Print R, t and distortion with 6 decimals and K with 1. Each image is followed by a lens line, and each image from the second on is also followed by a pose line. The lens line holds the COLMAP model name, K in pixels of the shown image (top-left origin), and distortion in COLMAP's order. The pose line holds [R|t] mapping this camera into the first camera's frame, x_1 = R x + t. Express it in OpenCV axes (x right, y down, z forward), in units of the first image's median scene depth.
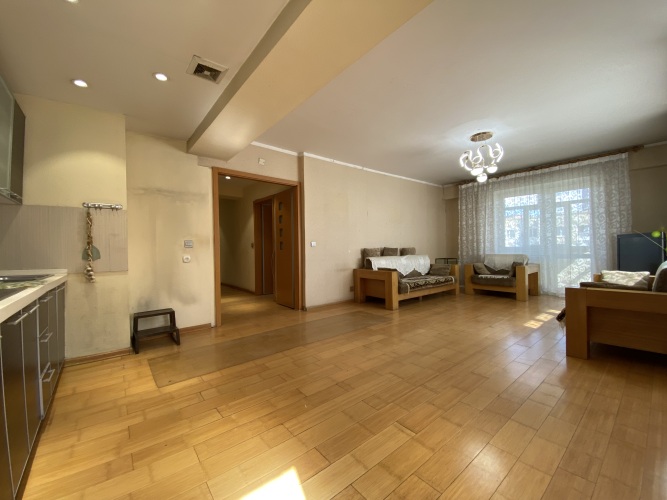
lens RADIAL K [[270.8, 0, 331.3], [0, 270.8, 247.4], [0, 0, 1]] dist [0.025262, -0.022380]
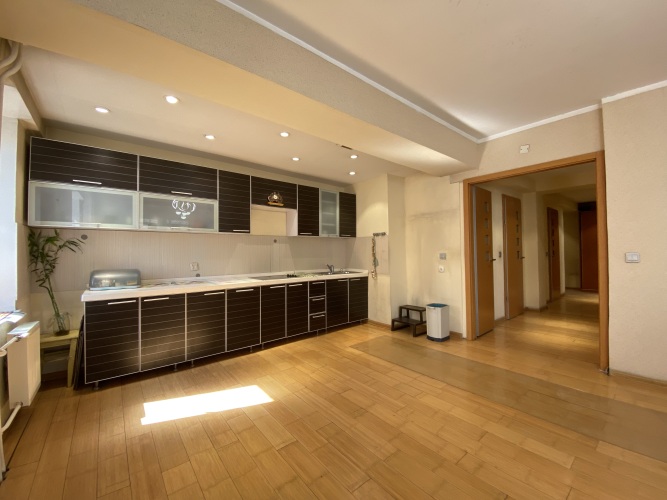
lens RADIAL K [[270.8, 0, 331.3], [0, 270.8, 247.4], [0, 0, 1]] dist [0.025262, -0.022380]
pose [[0.001100, -0.003961, -0.999992, 0.592386], [0.012905, 0.999909, -0.003947, -0.049003], [0.999916, -0.012900, 0.001151, 0.518770]]
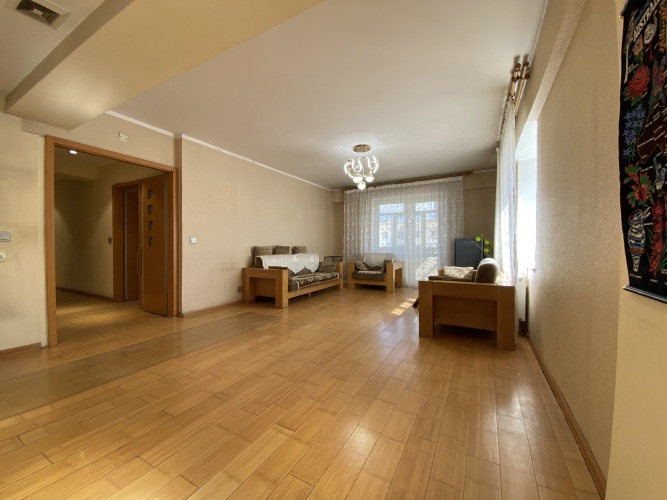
lens RADIAL K [[270.8, 0, 331.3], [0, 270.8, 247.4], [0, 0, 1]] dist [0.025262, -0.022380]
pose [[0.926695, 0.013967, 0.375554, 0.021122], [-0.016618, 0.999855, 0.003820, -0.001228], [-0.375446, -0.009781, 0.926793, 0.009194]]
